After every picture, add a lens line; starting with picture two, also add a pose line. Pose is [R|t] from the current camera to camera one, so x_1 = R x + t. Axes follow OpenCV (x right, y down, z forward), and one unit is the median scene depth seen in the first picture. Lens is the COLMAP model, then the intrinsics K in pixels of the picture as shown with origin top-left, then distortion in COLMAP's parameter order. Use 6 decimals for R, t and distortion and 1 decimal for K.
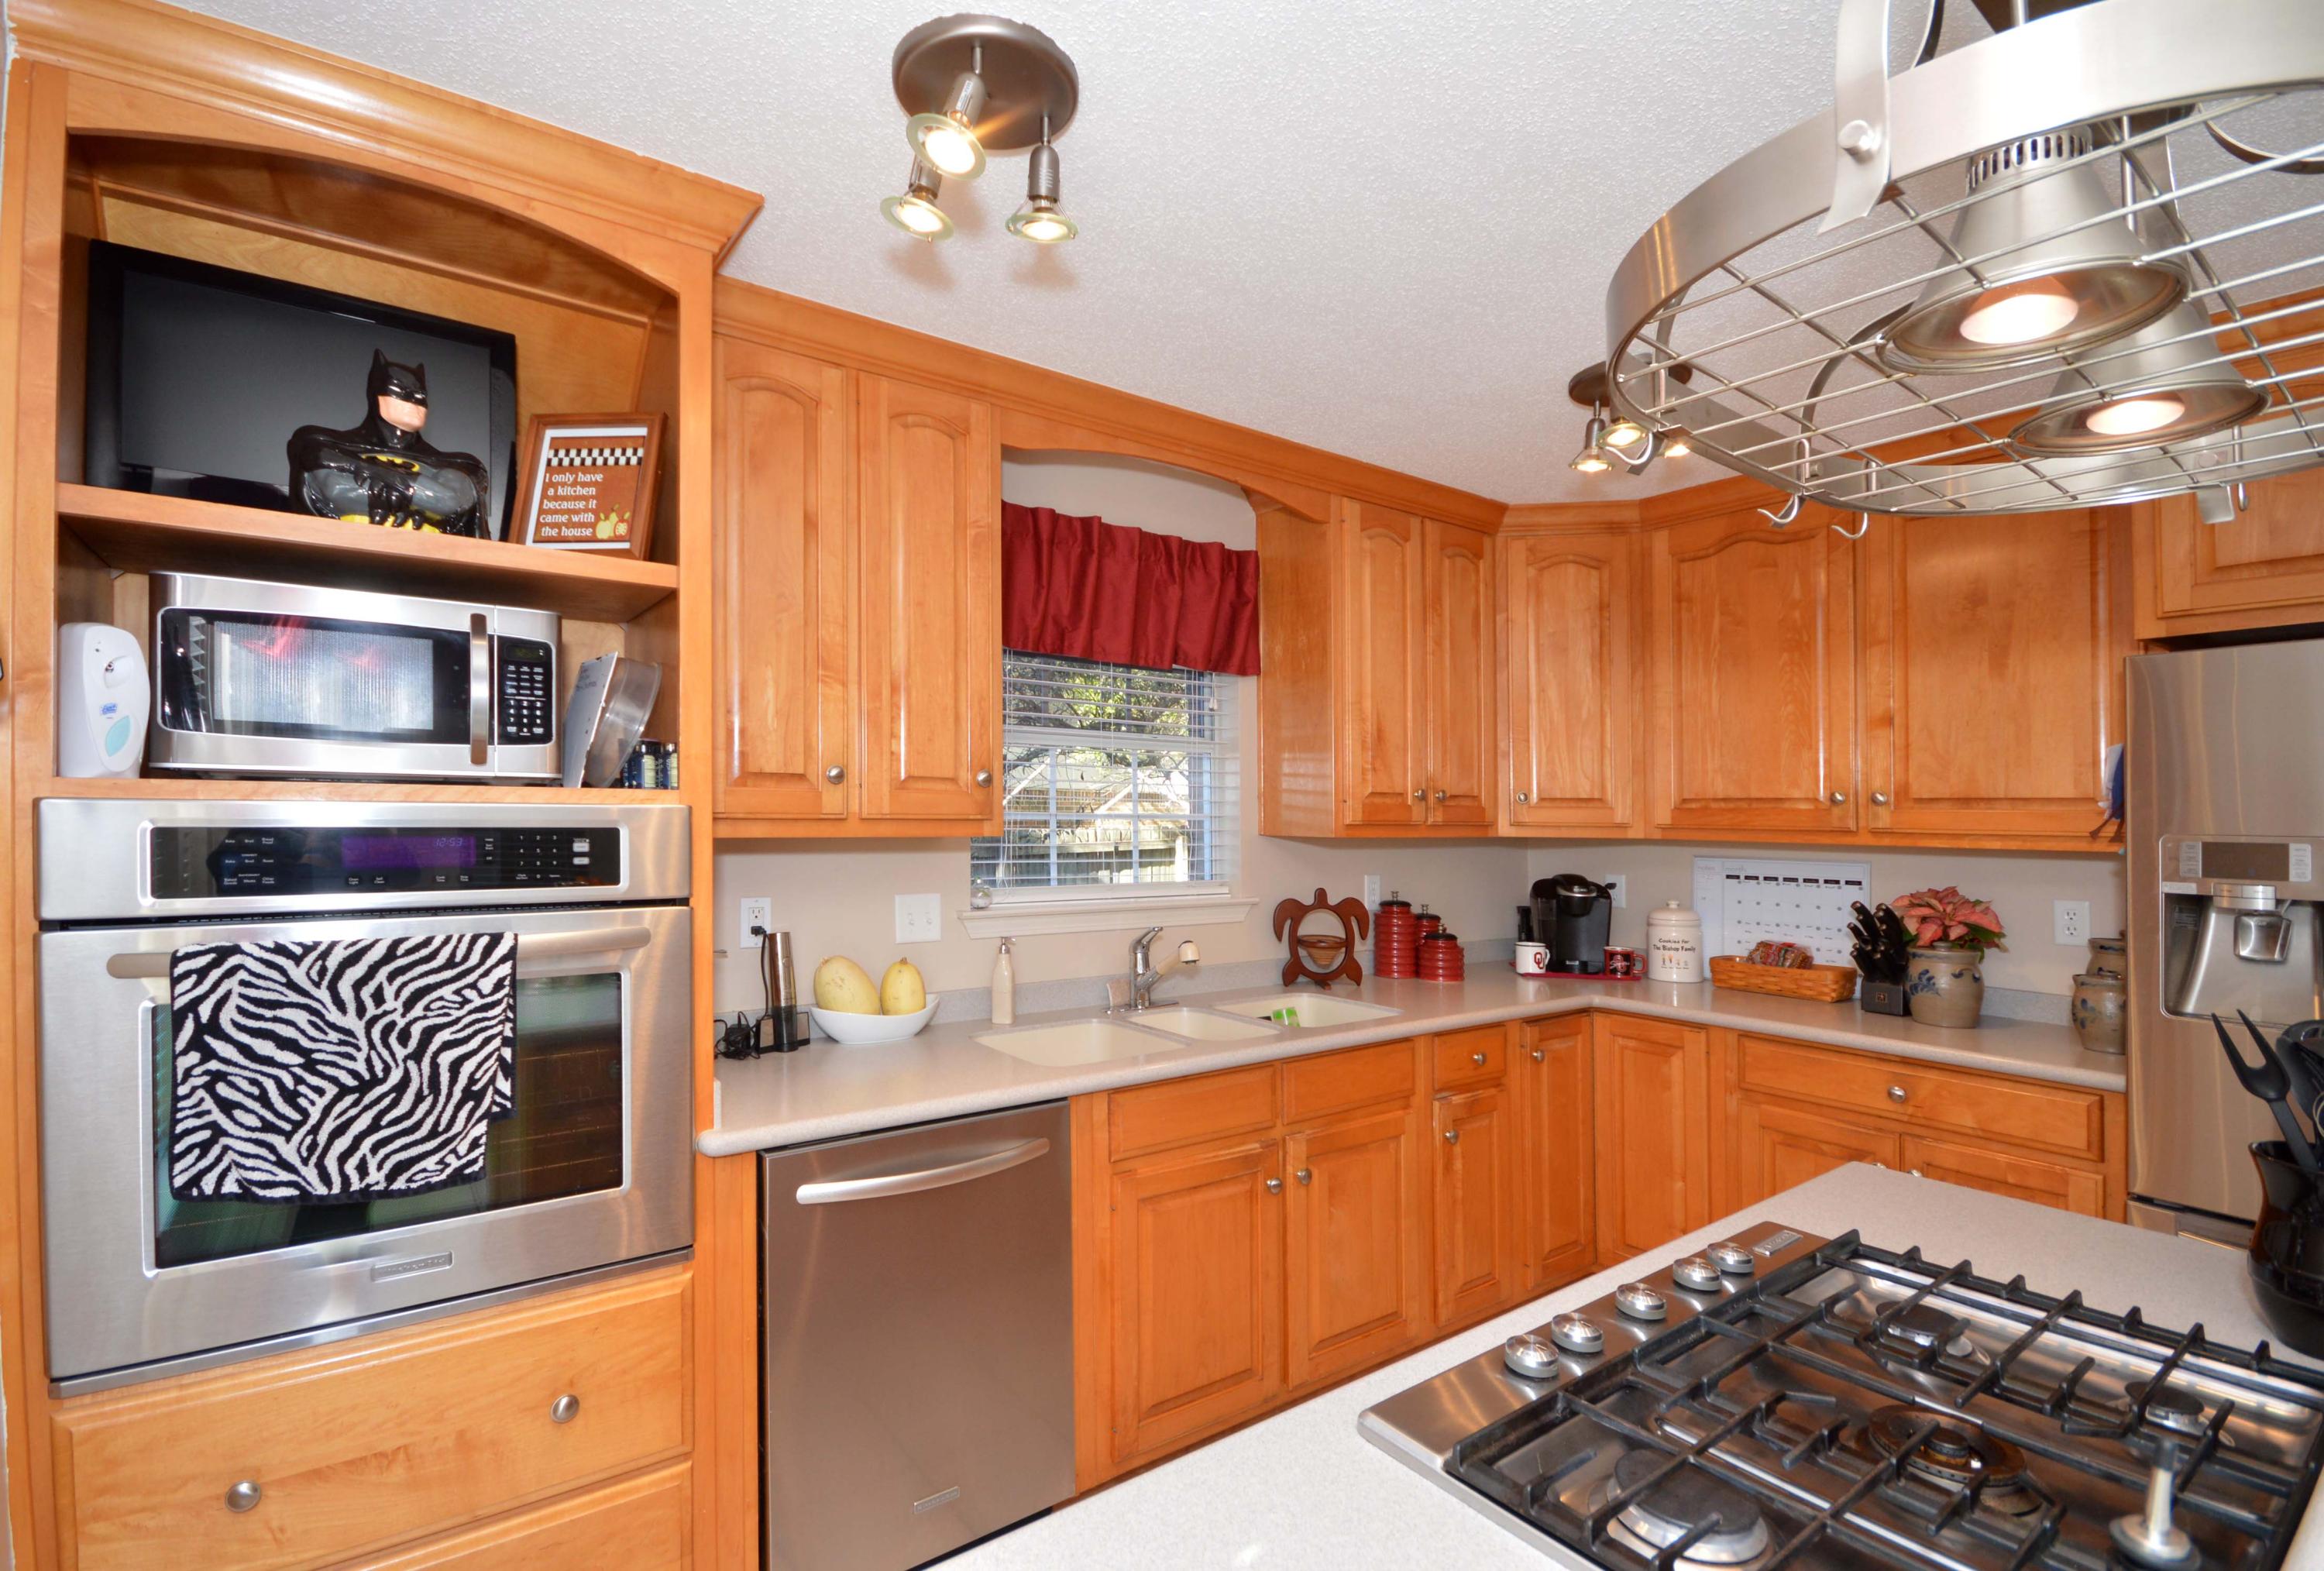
lens RADIAL K [[1072.4, 0, 1098.9], [0, 1072.4, 811.6], [0, 0, 1]] dist [-0.014284, -0.001066]
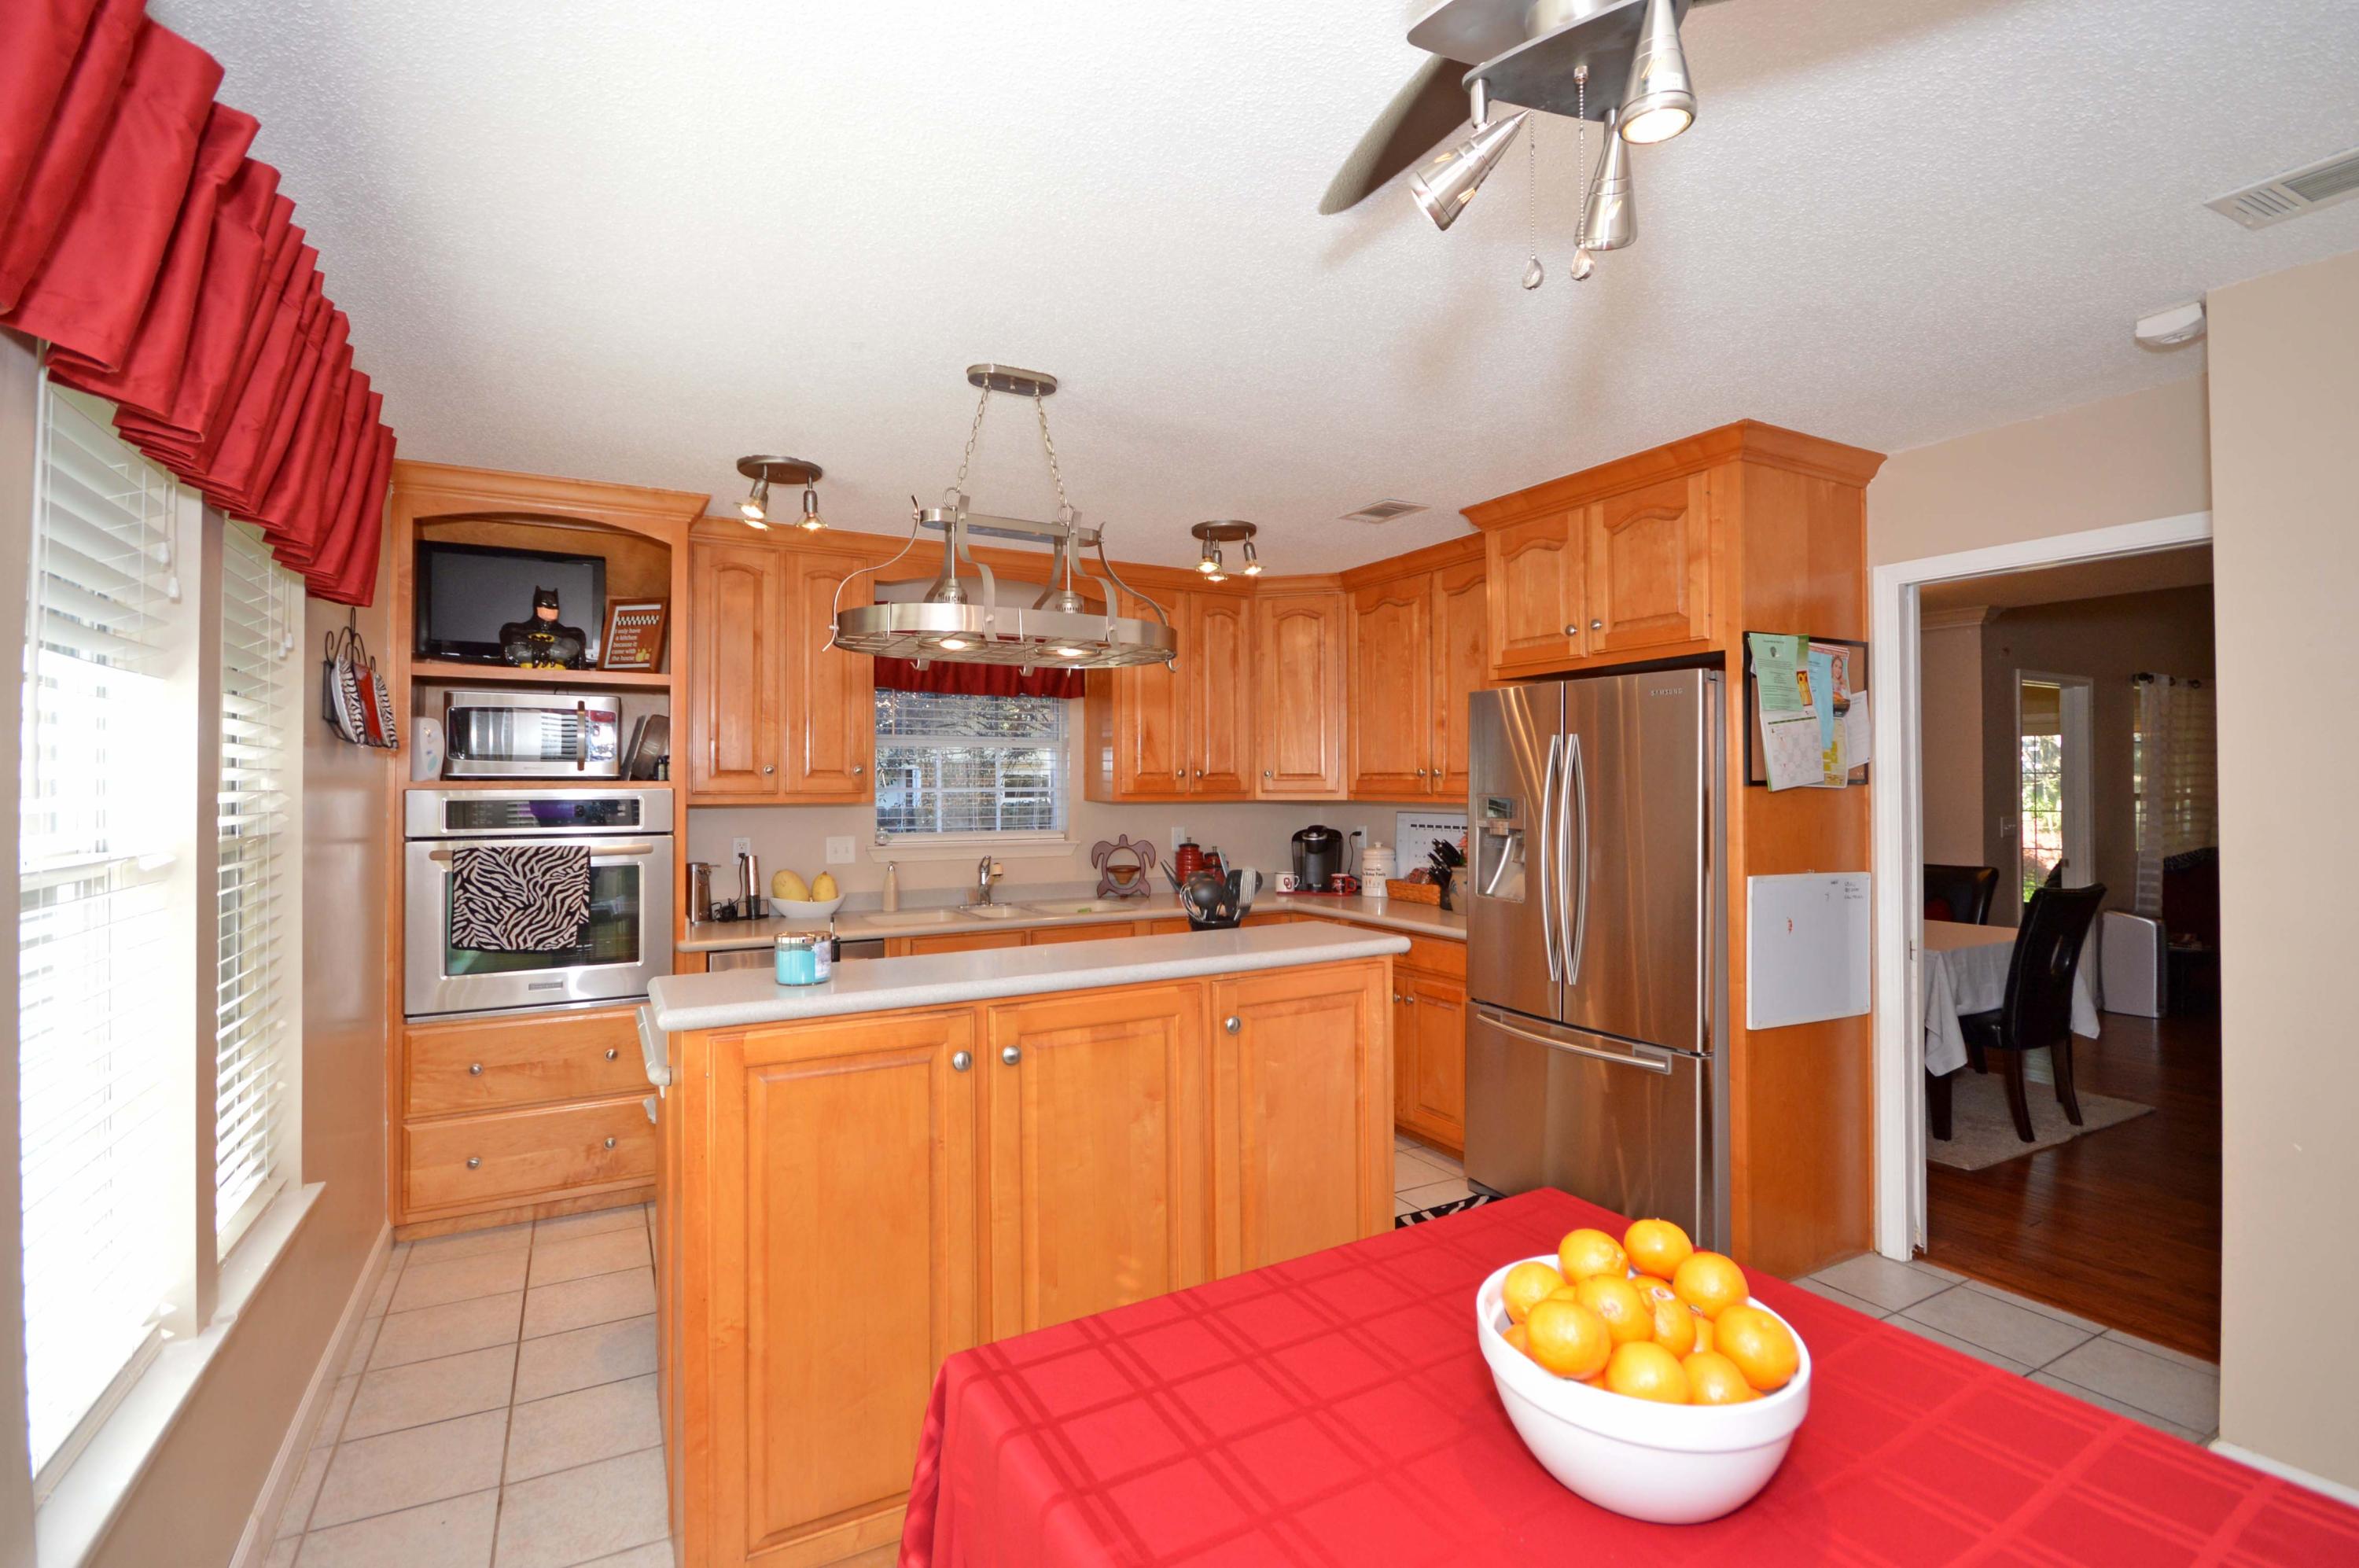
lens RADIAL K [[1074.4, 0, 1153.2], [0, 1074.4, 748.1], [0, 0, 1]] dist [-0.009139, -0.002529]
pose [[0.992605, -0.016876, -0.120212, 0.739352], [0.013123, 0.999403, -0.031947, -0.004243], [0.120680, 0.030133, 0.992234, -0.905037]]
